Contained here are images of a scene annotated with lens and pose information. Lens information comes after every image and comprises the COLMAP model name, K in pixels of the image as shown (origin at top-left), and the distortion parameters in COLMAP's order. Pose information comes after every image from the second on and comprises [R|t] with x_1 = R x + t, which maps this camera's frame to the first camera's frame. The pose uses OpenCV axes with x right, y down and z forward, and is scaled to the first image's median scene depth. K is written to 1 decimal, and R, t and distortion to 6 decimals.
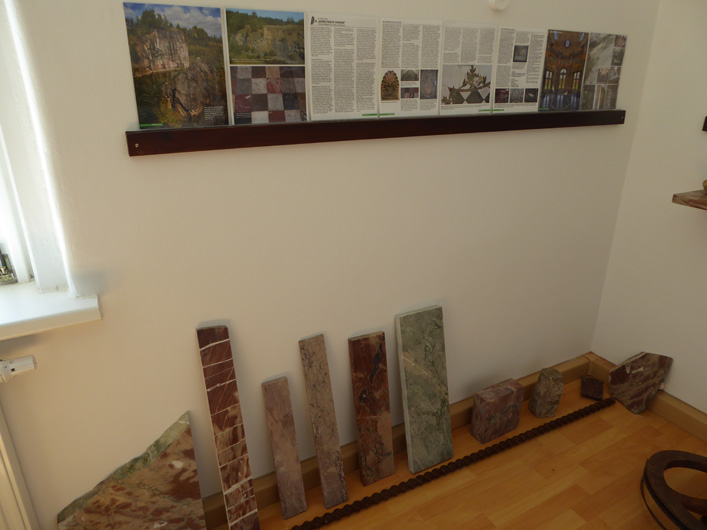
lens RADIAL K [[503.2, 0, 353.5], [0, 503.2, 265.0], [0, 0, 1]] dist [-0.053180, 0.063735]
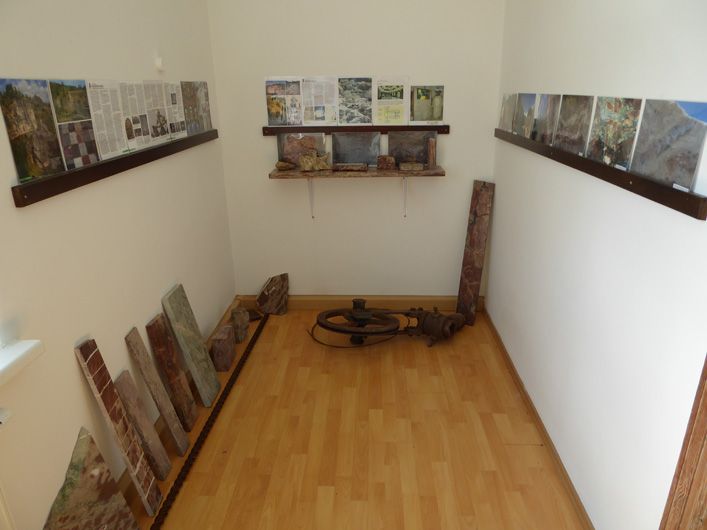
lens RADIAL K [[503.2, 0, 353.5], [0, 503.2, 265.0], [0, 0, 1]] dist [-0.053180, 0.063735]
pose [[0.514839, -0.305646, 0.800950, -0.912368], [0.331422, 0.932605, 0.142853, -0.003334], [-0.790633, 0.191906, 0.581440, -0.227357]]
